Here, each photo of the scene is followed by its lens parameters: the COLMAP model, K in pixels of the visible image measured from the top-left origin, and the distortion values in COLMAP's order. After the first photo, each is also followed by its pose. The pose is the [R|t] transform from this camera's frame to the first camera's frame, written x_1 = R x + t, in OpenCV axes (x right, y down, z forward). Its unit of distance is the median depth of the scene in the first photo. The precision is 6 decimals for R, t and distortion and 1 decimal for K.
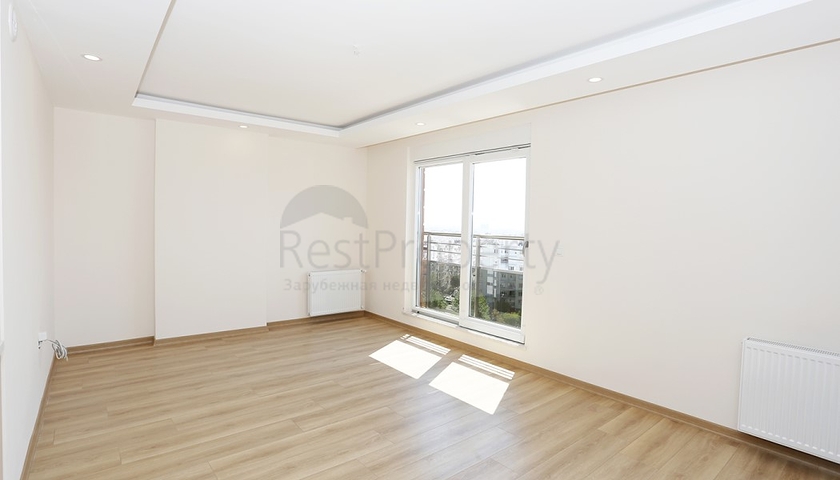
lens RADIAL K [[409.4, 0, 413.4], [0, 409.4, 238.9], [0, 0, 1]] dist [-0.017471, 0.004345]
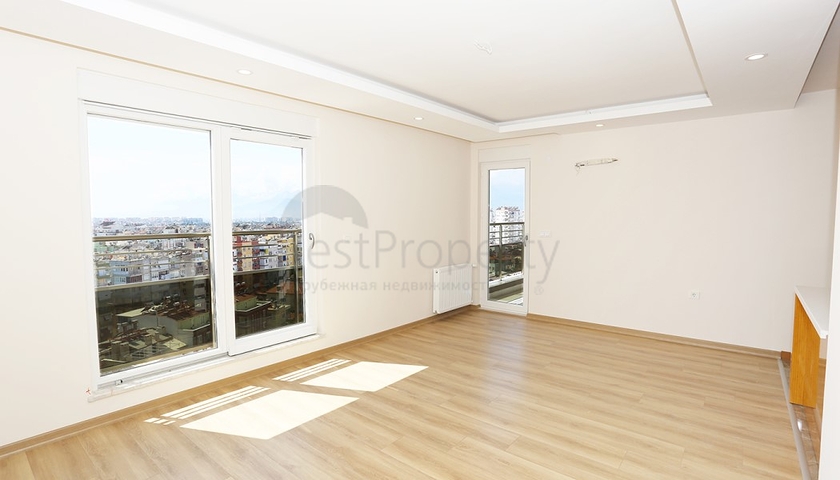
lens RADIAL K [[409.4, 0, 413.3], [0, 409.4, 239.8], [0, 0, 1]] dist [-0.017471, 0.004345]
pose [[-0.185683, -0.078682, 0.979454, -0.777782], [0.025567, 0.996065, 0.084863, -0.059832], [-0.982277, 0.040800, -0.182941, 0.957001]]
